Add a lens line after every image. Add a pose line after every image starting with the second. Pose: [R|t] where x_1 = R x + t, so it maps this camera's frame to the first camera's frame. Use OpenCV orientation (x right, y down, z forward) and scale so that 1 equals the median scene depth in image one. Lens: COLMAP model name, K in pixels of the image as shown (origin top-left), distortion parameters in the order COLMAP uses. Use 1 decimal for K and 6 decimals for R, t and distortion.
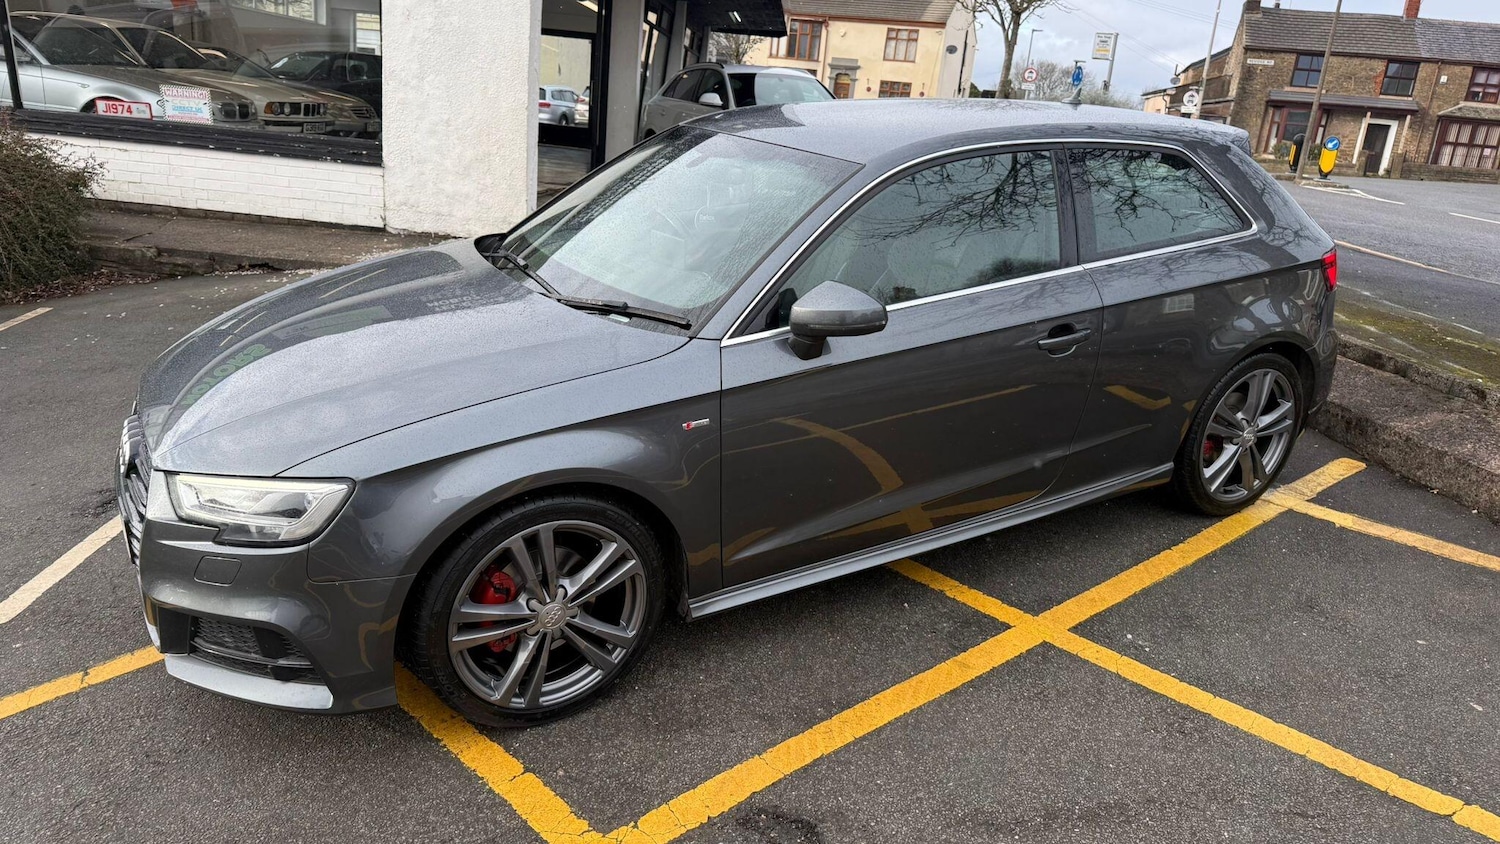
lens RADIAL K [[1040.6, 0, 745.2], [0, 1040.6, 418.4], [0, 0, 1]] dist [0.018042, -0.025951]
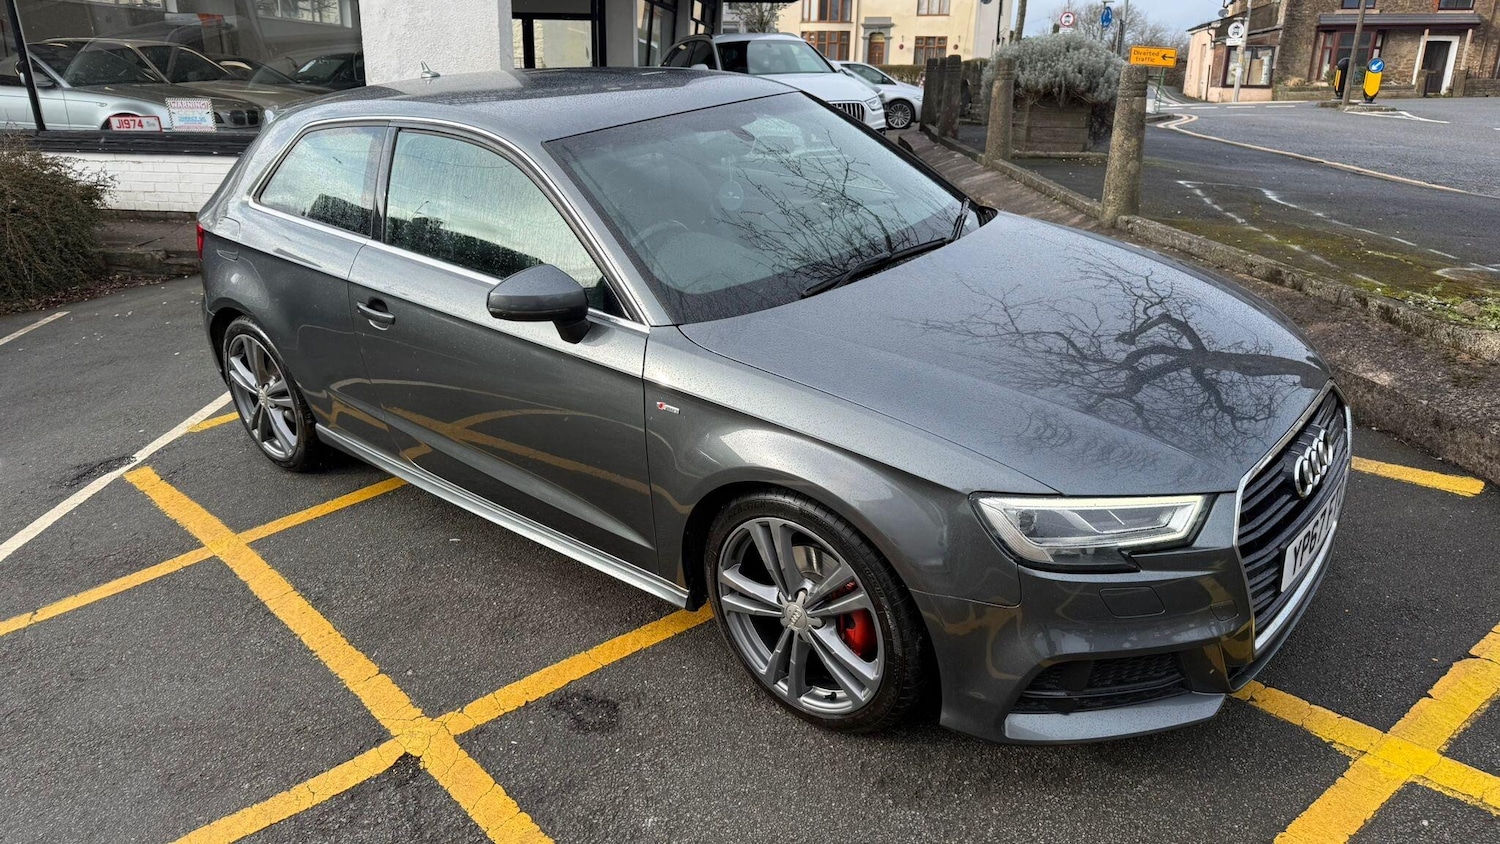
lens RADIAL K [[1040.6, 0, 739.8], [0, 1040.6, 415.1], [0, 0, 1]] dist [0.018042, -0.025951]
pose [[0.996005, -0.056545, -0.069113, 0.077426], [0.058135, 0.998083, 0.021219, 0.014625], [0.067780, -0.025153, 0.997383, -0.031559]]
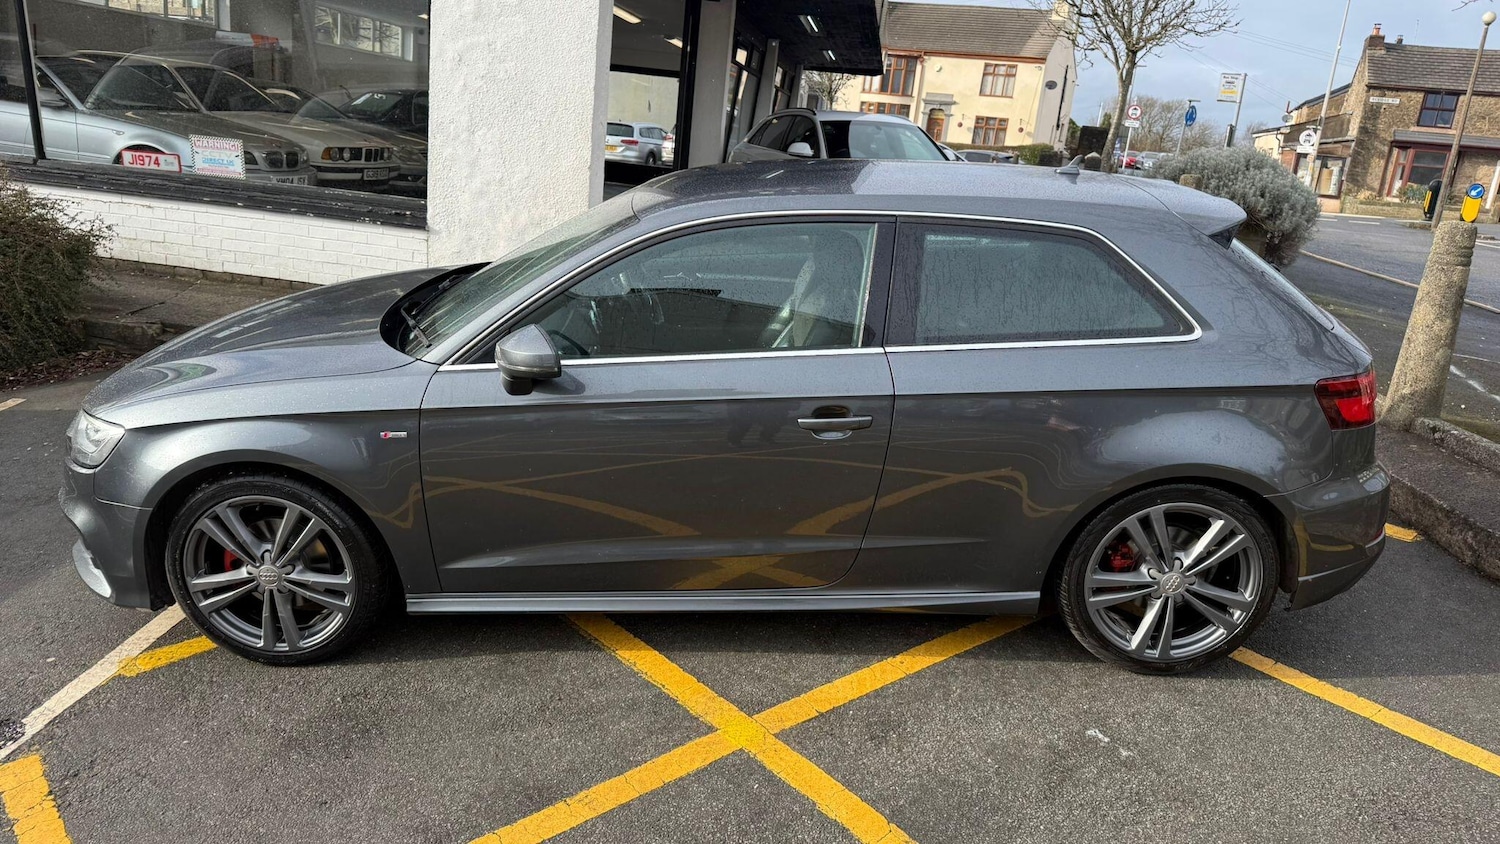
lens RADIAL K [[1040.6, 0, 752.5], [0, 1040.6, 405.9], [0, 0, 1]] dist [0.018042, -0.025951]
pose [[0.996987, 0.027344, -0.072586, -0.004122], [-0.030096, 0.998859, -0.037091, -0.065647], [0.071489, 0.039164, 0.996672, 0.142166]]
